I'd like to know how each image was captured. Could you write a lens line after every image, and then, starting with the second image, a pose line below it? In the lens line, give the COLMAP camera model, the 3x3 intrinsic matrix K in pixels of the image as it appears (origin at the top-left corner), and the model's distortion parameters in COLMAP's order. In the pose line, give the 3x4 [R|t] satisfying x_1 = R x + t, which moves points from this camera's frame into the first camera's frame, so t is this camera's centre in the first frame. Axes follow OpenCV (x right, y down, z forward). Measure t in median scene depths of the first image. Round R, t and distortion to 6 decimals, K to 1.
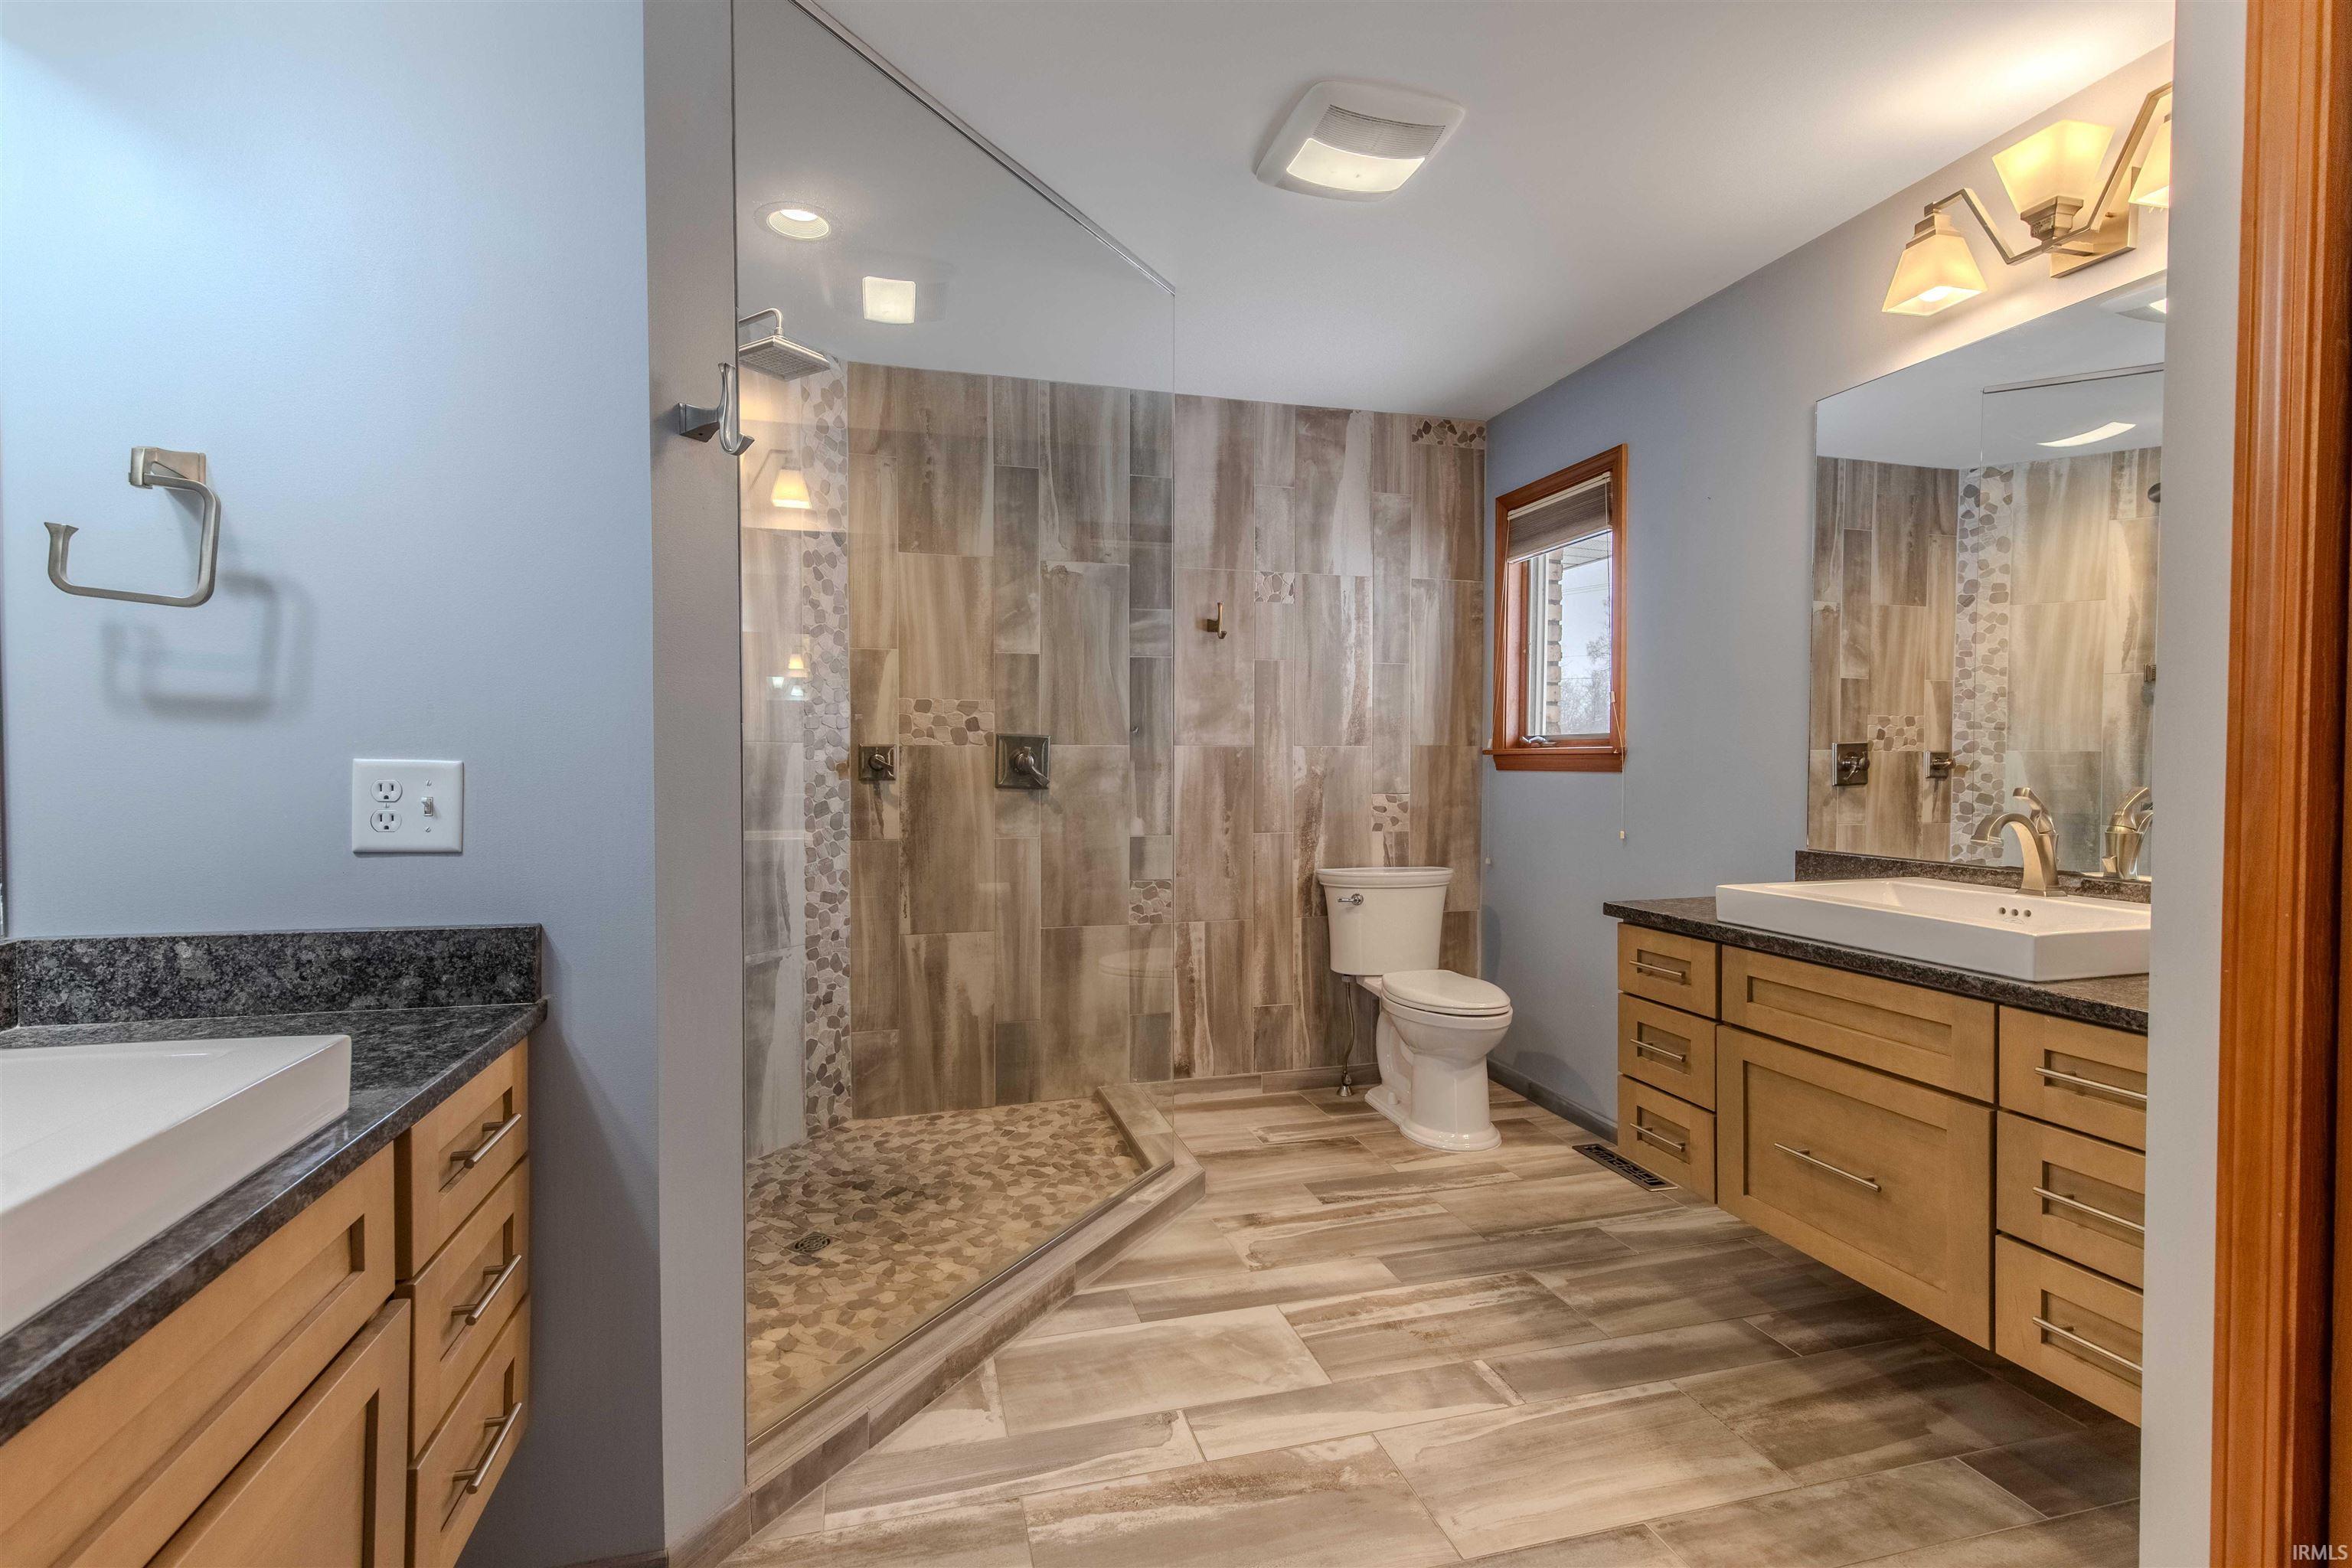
lens RADIAL K [[1056.4, 0, 1174.8], [0, 1056.4, 778.8], [0, 0, 1]] dist [0.000733, 0.000204]
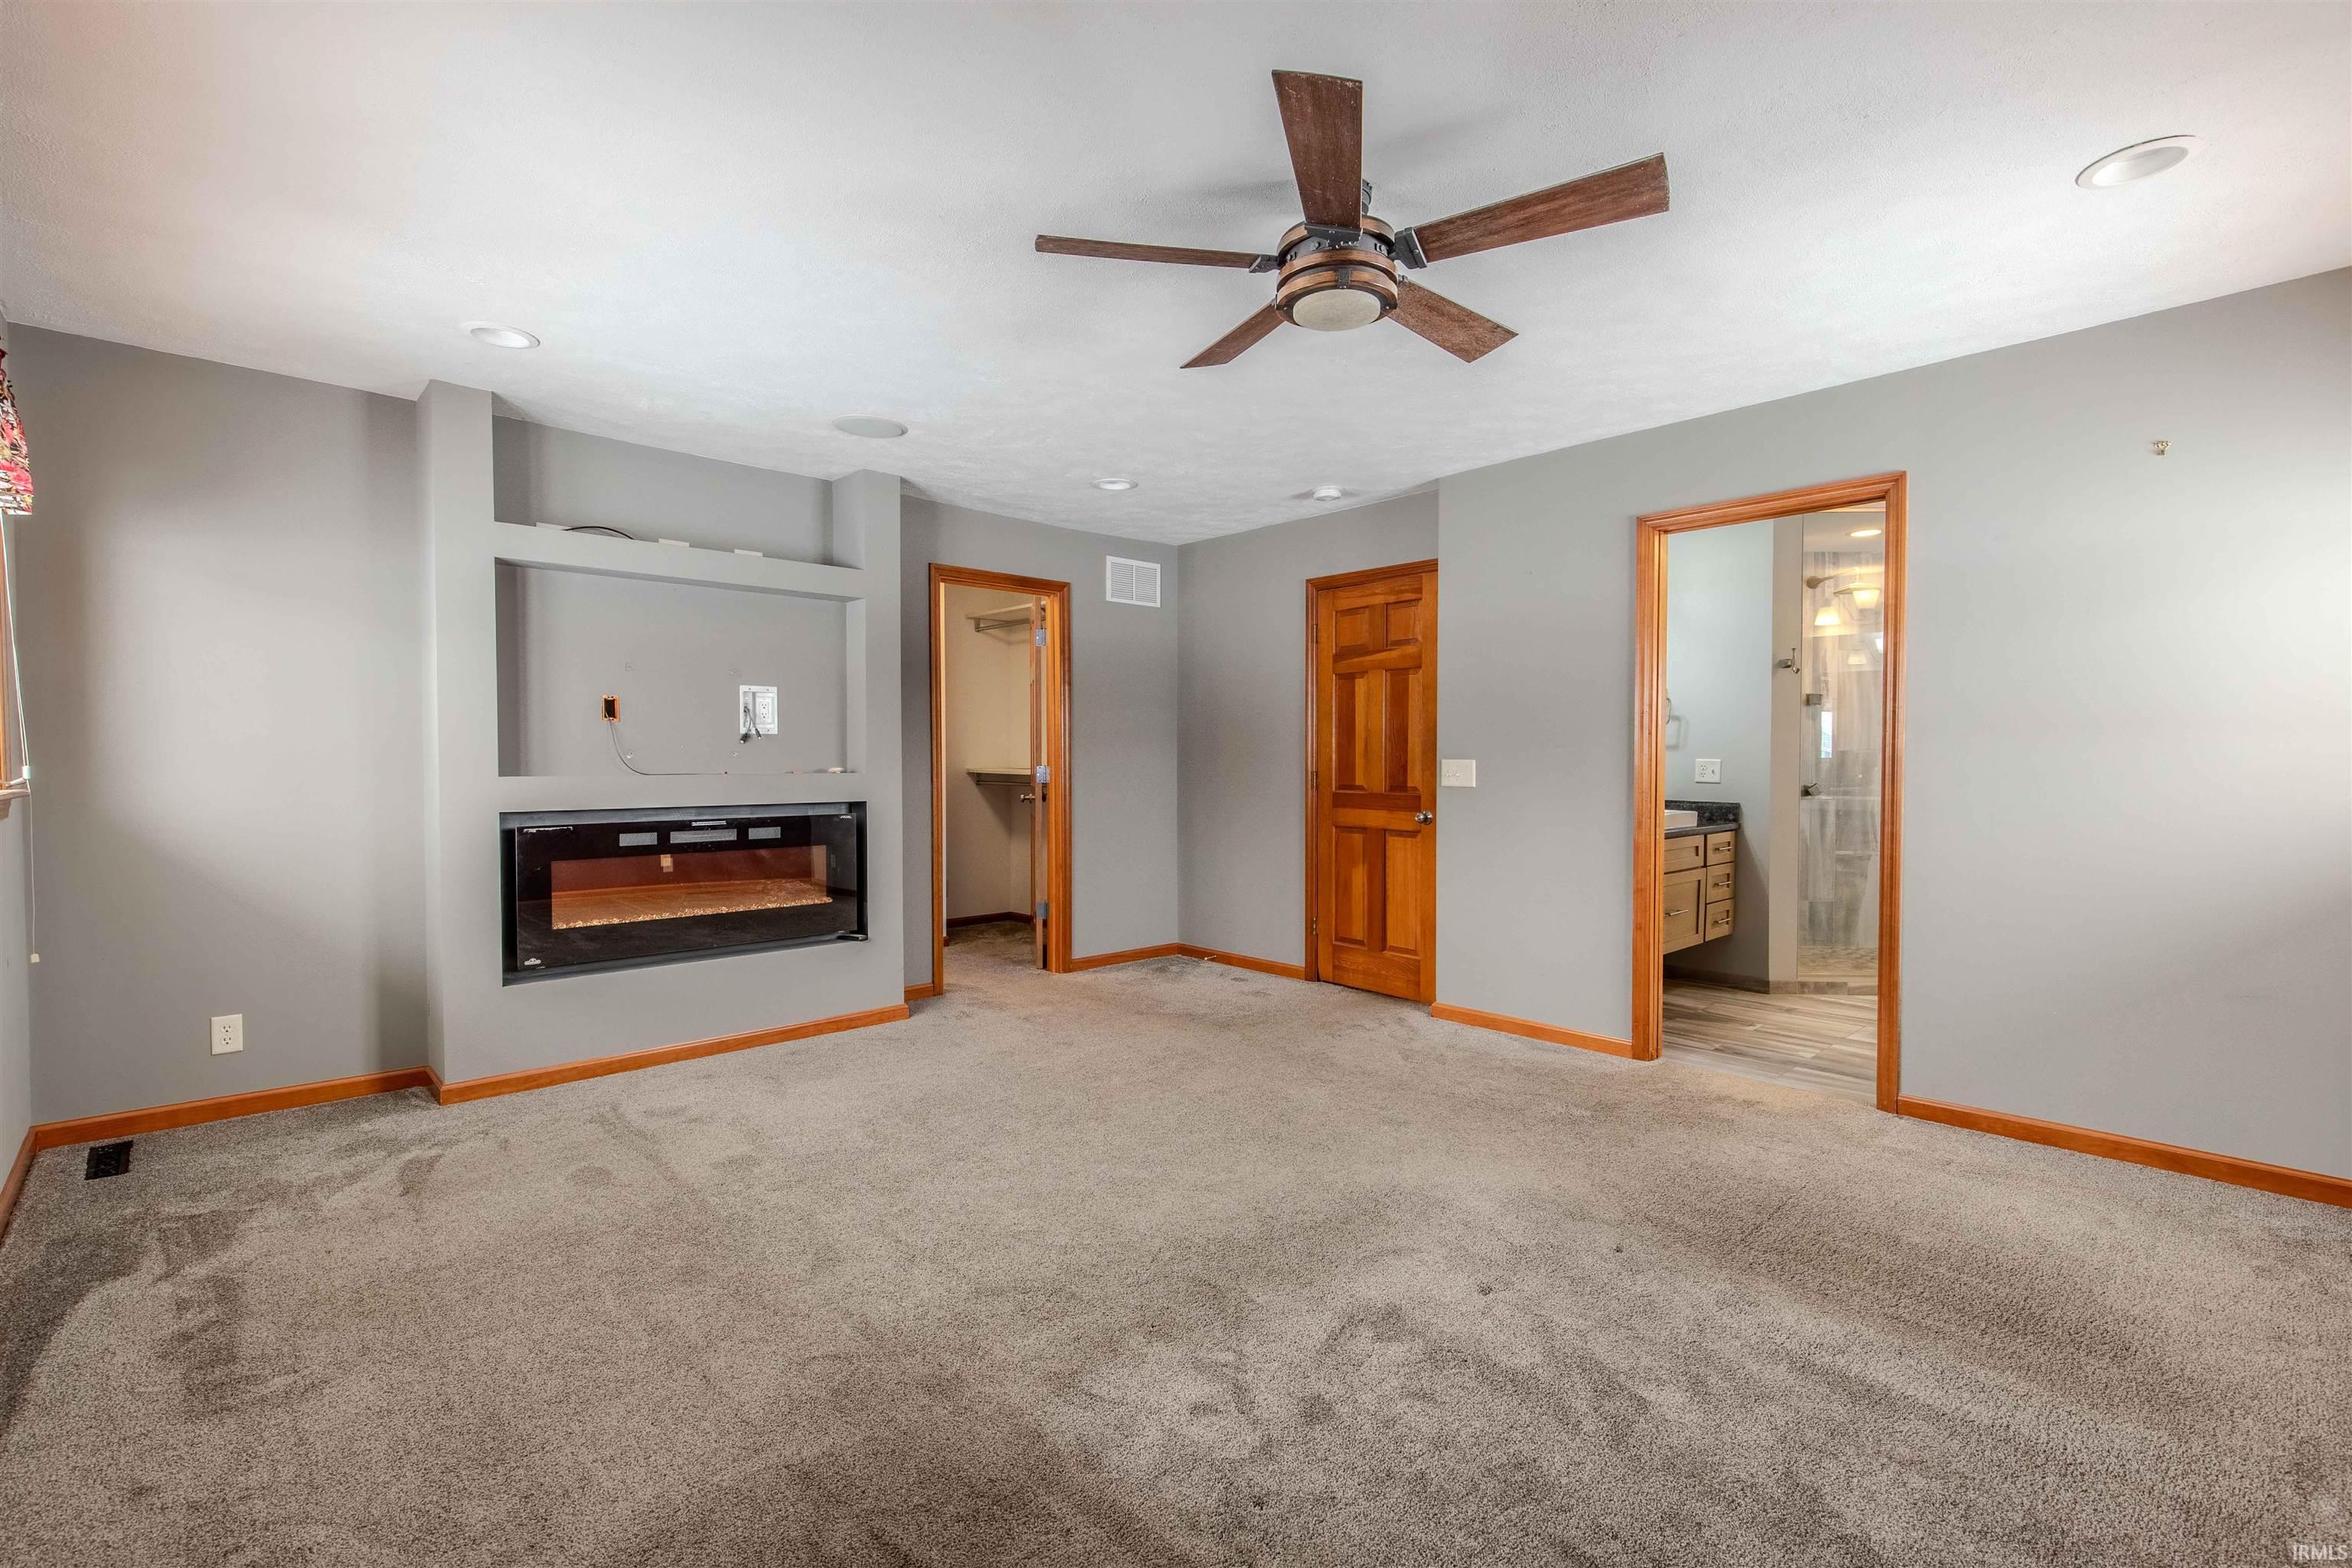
lens RADIAL K [[1056.4, 0, 1174.8], [0, 1056.4, 781.3], [0, 0, 1]] dist [0.000733, 0.000204]
pose [[0.460285, 0.019463, -0.887558, 1.852129], [-0.020625, 0.999724, 0.011226, 0.061009], [0.887532, 0.013138, 0.460559, -2.572566]]
